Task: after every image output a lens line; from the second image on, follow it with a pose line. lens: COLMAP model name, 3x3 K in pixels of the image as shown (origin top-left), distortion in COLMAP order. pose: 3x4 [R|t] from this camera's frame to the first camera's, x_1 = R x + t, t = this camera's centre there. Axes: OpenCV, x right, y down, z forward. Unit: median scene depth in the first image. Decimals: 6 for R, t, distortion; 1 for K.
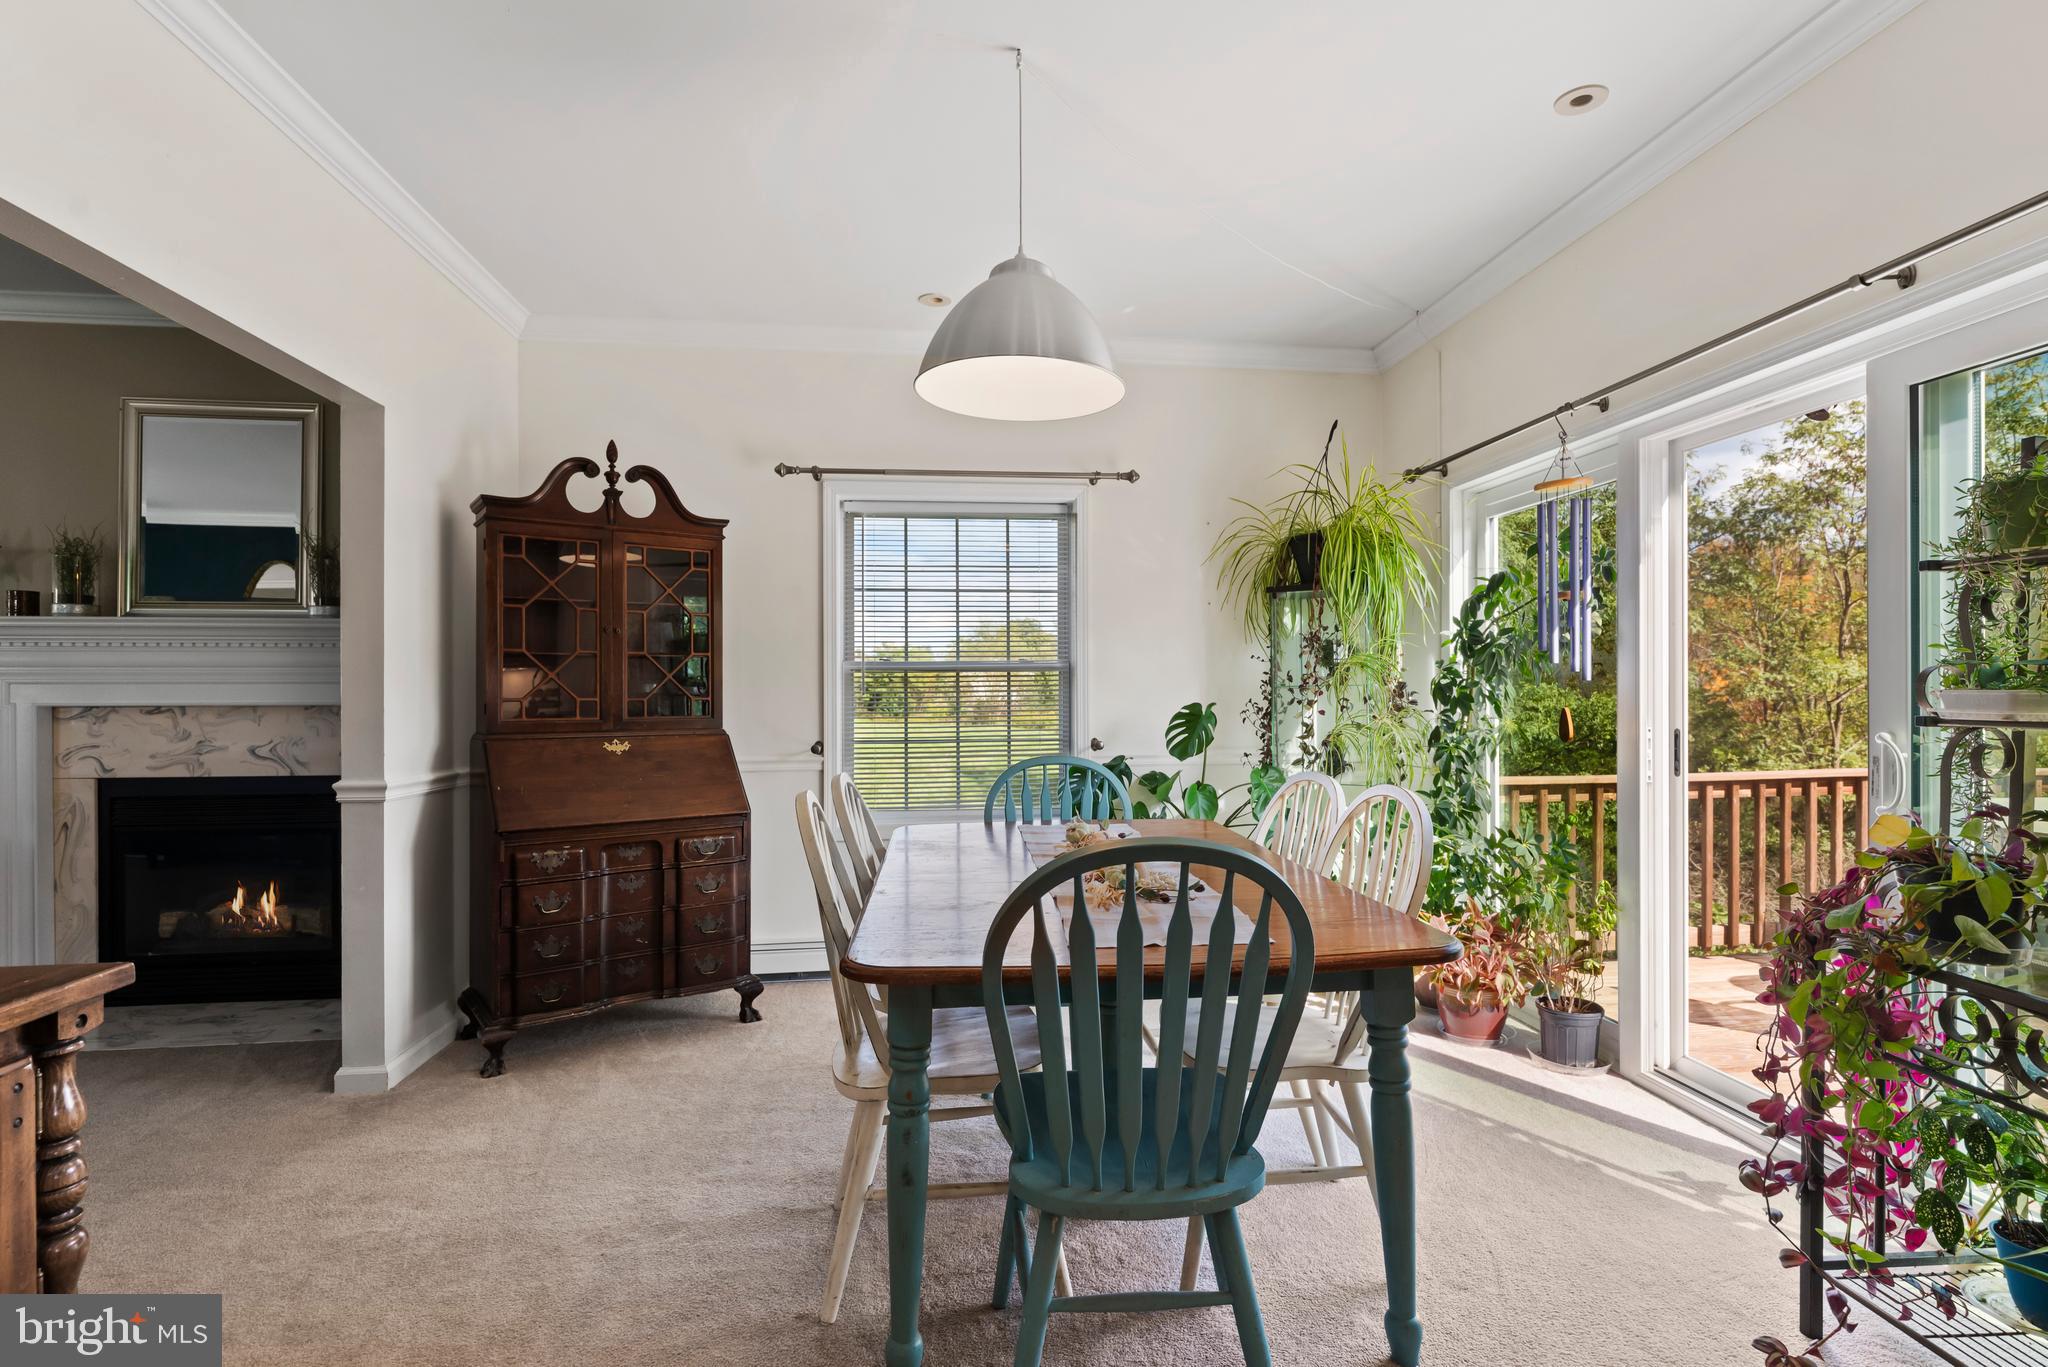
lens RADIAL K [[1003.9, 0, 1035.1], [0, 1003.9, 685.5], [0, 0, 1]] dist [-0.000701, 0.000959]
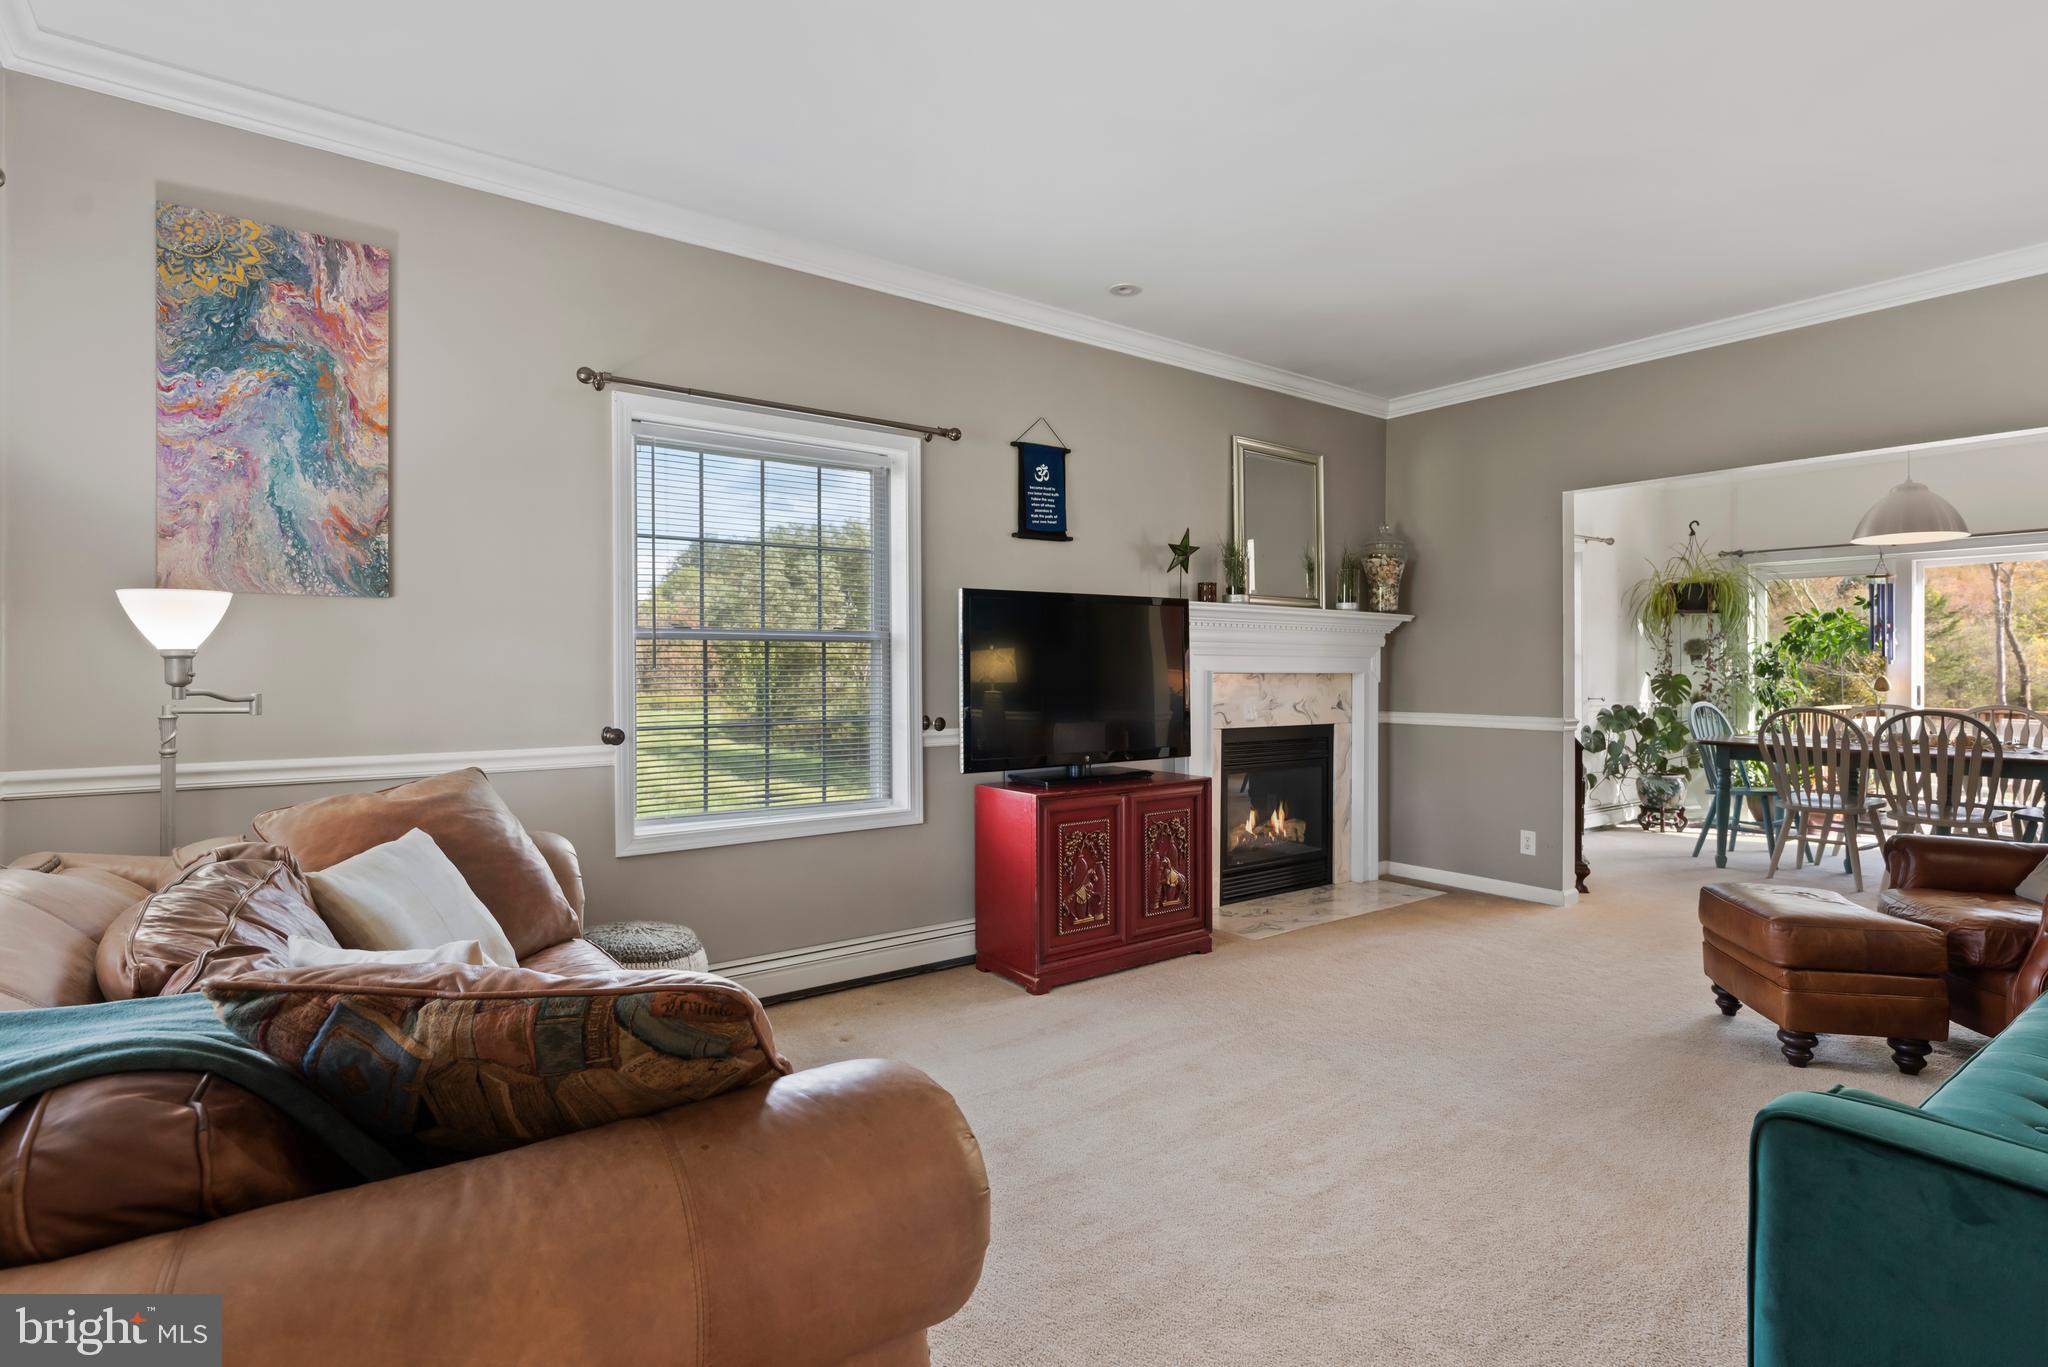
lens RADIAL K [[1003.9, 0, 1024.4], [0, 1003.9, 671.7], [0, 0, 1]] dist [-0.000701, 0.000959]
pose [[0.865442, 0.006387, 0.500968, -1.844339], [-0.008053, 0.999967, 0.001163, 0.020005], [-0.500944, -0.005040, 0.865465, 0.009155]]
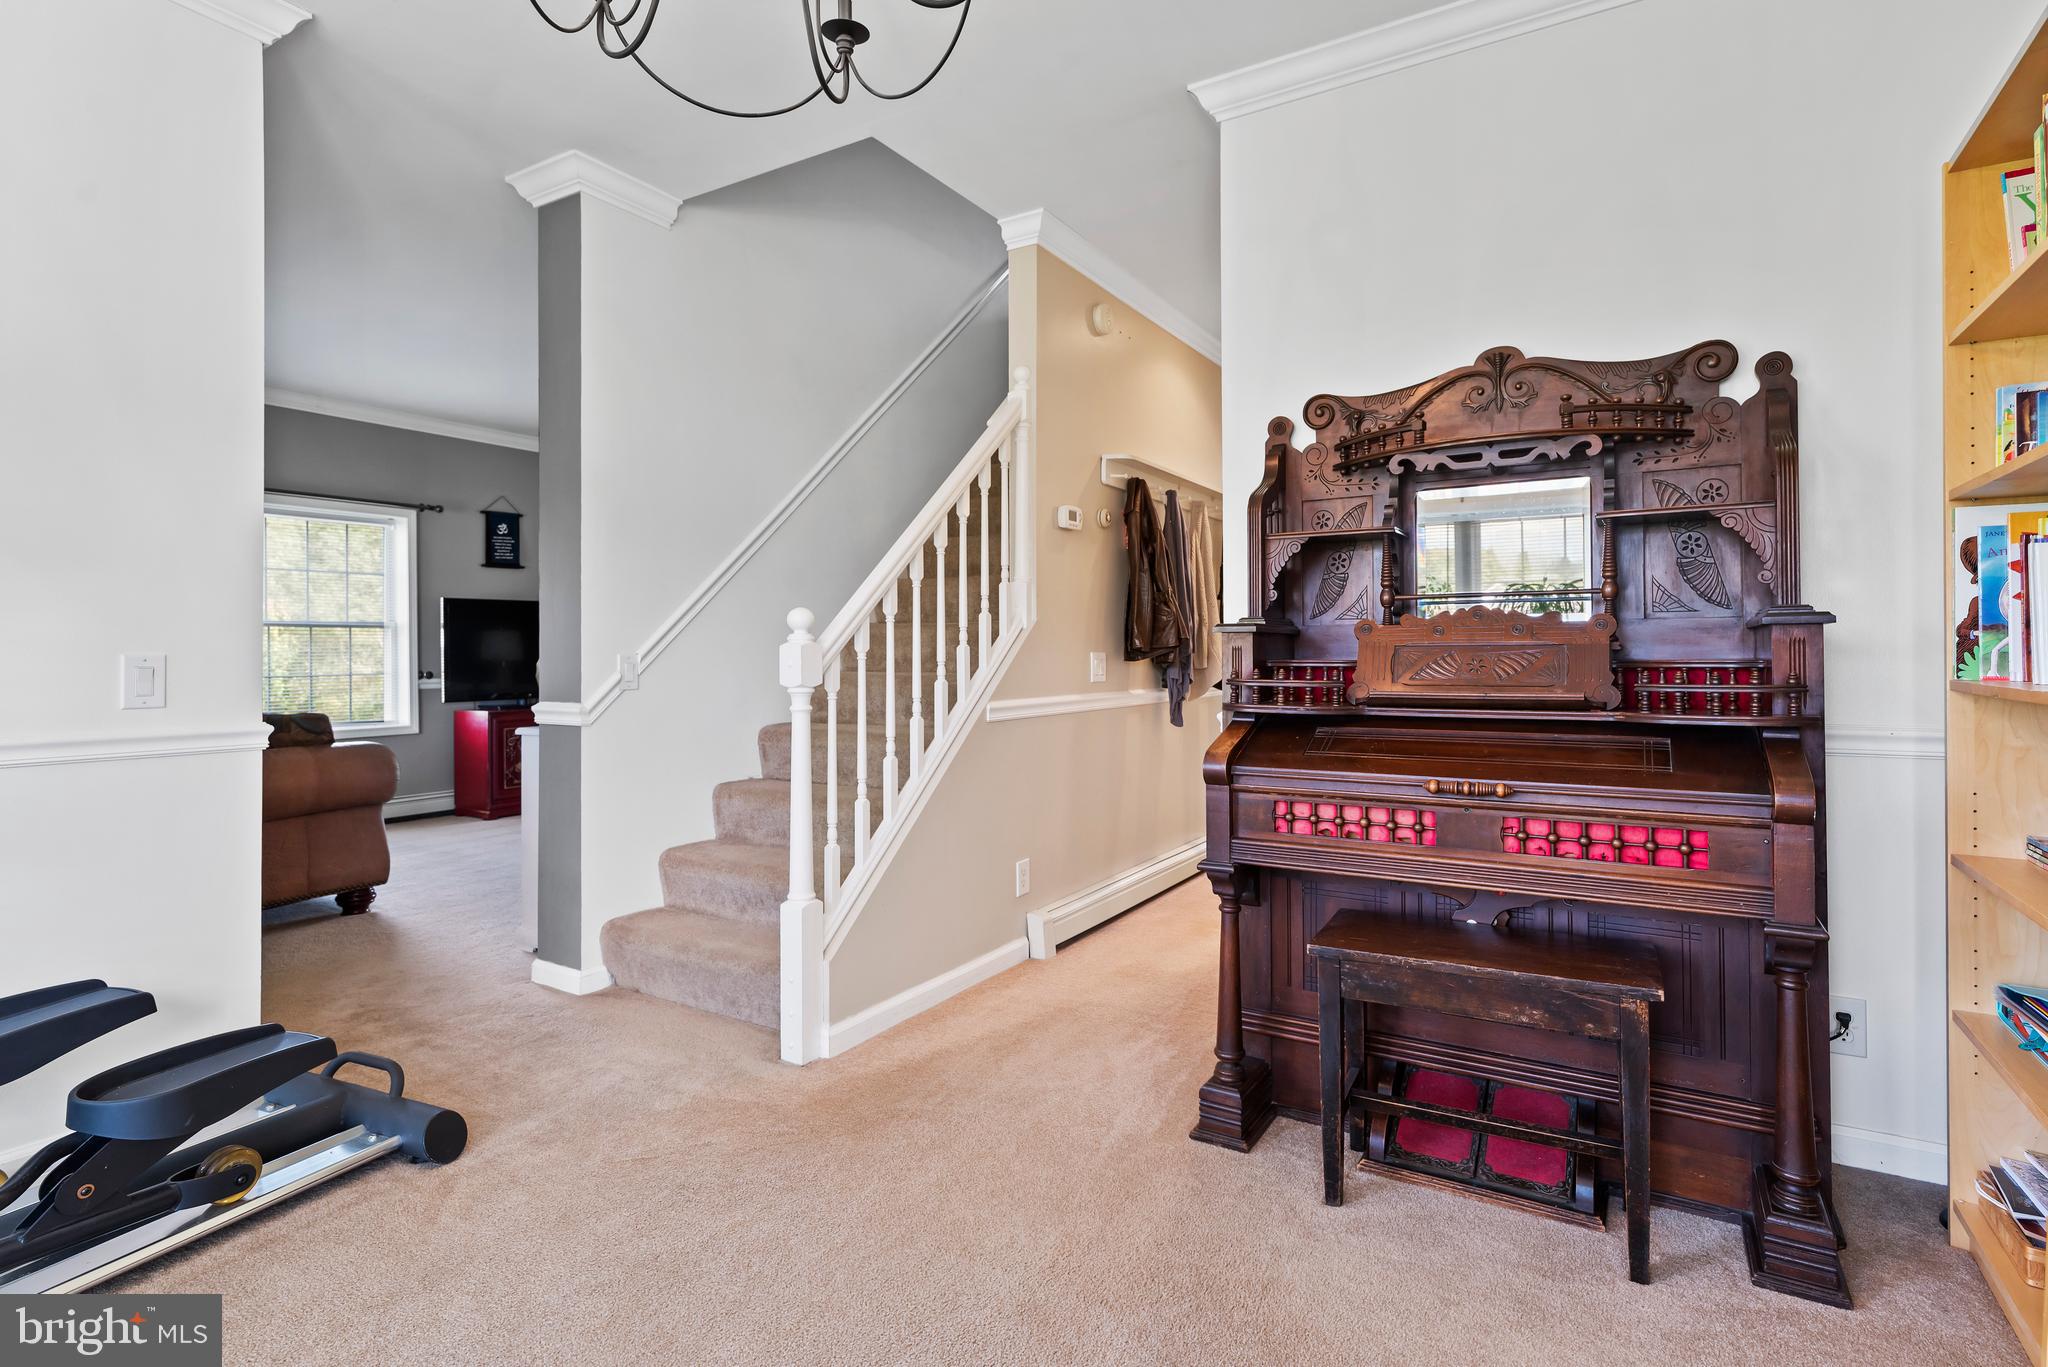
lens RADIAL K [[1003.9, 0, 1042.7], [0, 1003.9, 651.5], [0, 0, 1]] dist [-0.000701, 0.000959]
pose [[0.598091, 0.003824, 0.801419, -2.189146], [-0.008113, 0.999966, 0.001283, 0.021948], [-0.801387, -0.007270, 0.598102, -1.019273]]
